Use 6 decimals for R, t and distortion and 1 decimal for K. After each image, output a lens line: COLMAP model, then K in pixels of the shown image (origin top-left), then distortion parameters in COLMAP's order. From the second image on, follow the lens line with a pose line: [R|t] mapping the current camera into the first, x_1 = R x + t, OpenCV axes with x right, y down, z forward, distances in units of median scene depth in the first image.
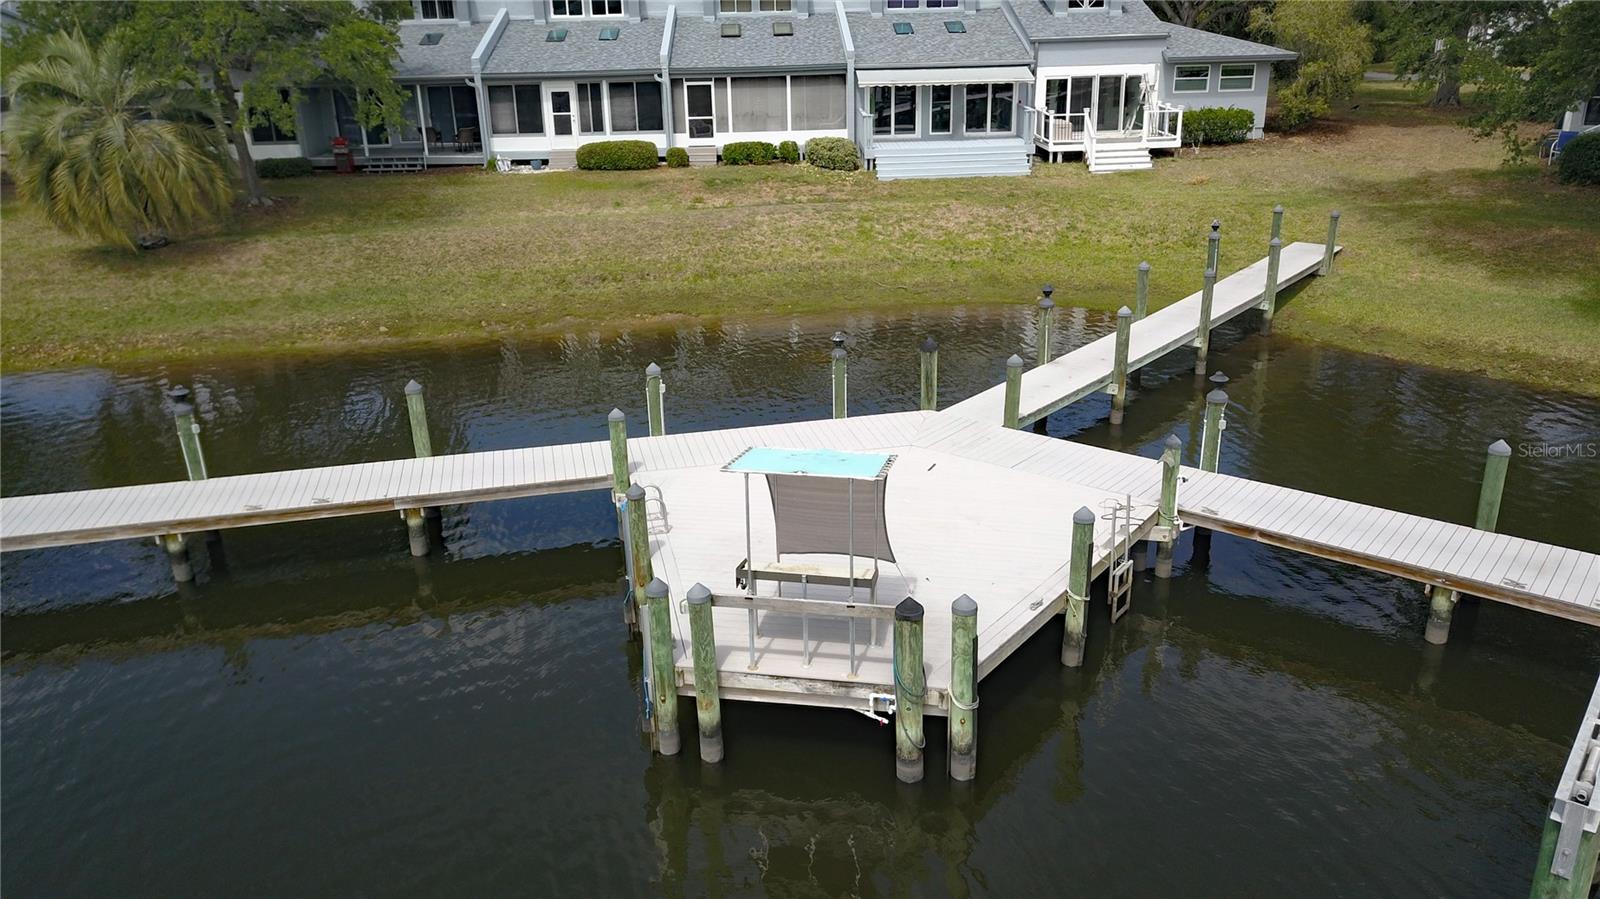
lens RADIAL K [[1217.5, 0, 798.9], [0, 1217.5, 464.7], [0, 0, 1]] dist [0.031013, -0.042508]
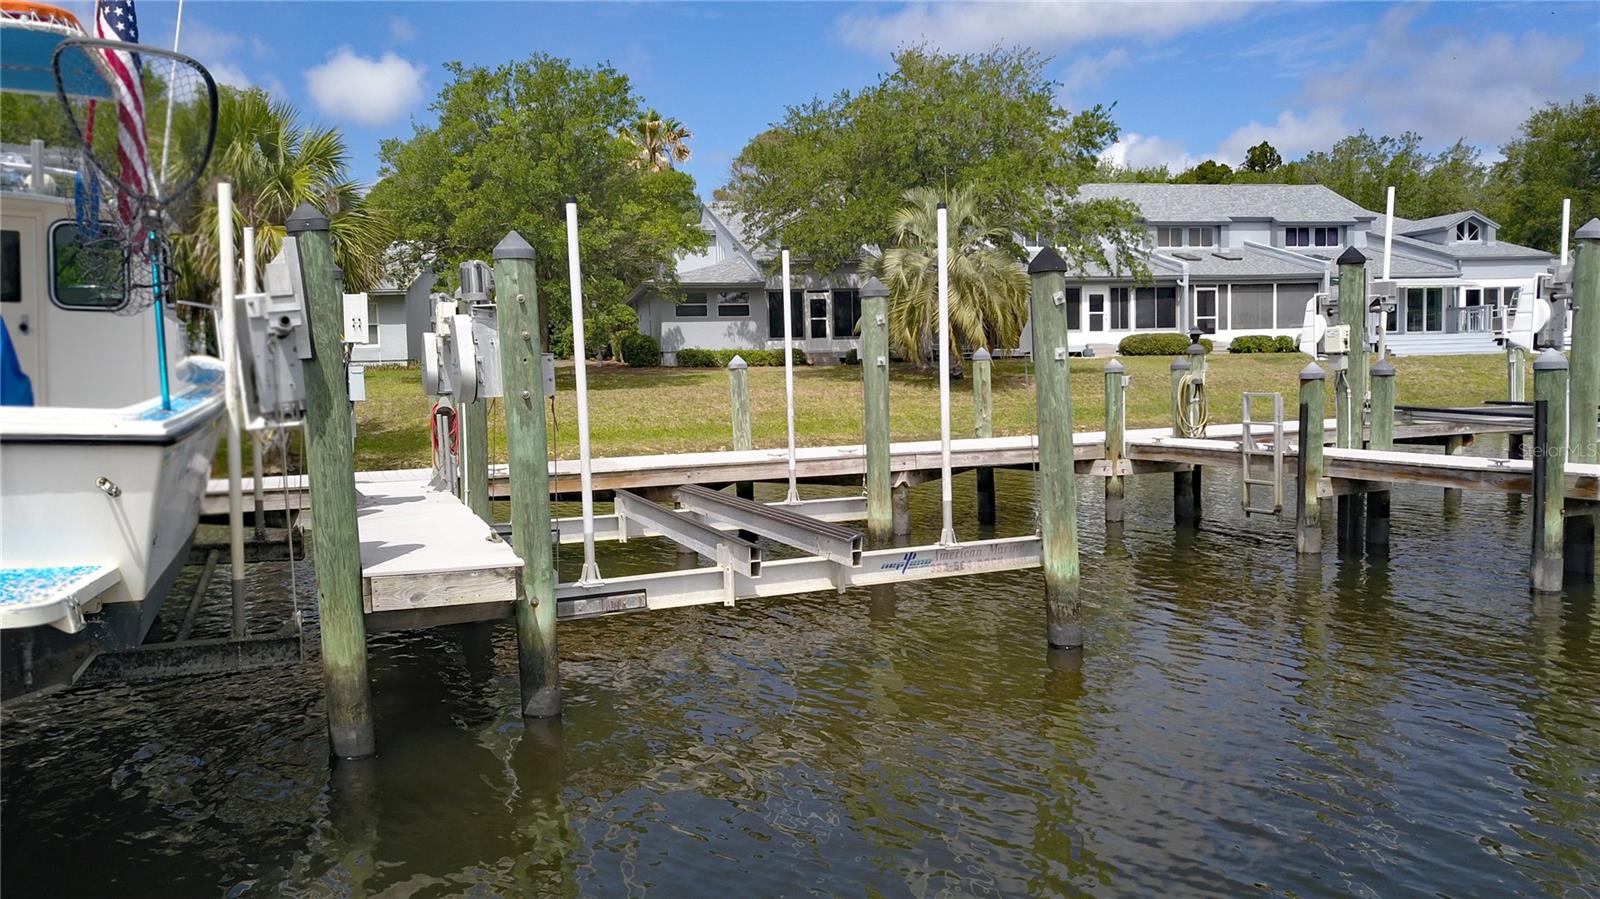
lens RADIAL K [[1217.5, 0, 802.6], [0, 1217.5, 455.7], [0, 0, 1]] dist [0.031013, -0.042508]
pose [[0.983596, -0.014341, 0.179812, -0.675551], [0.067488, 0.953695, -0.293105, 0.157602], [-0.167283, 0.300432, 0.939019, 0.012282]]
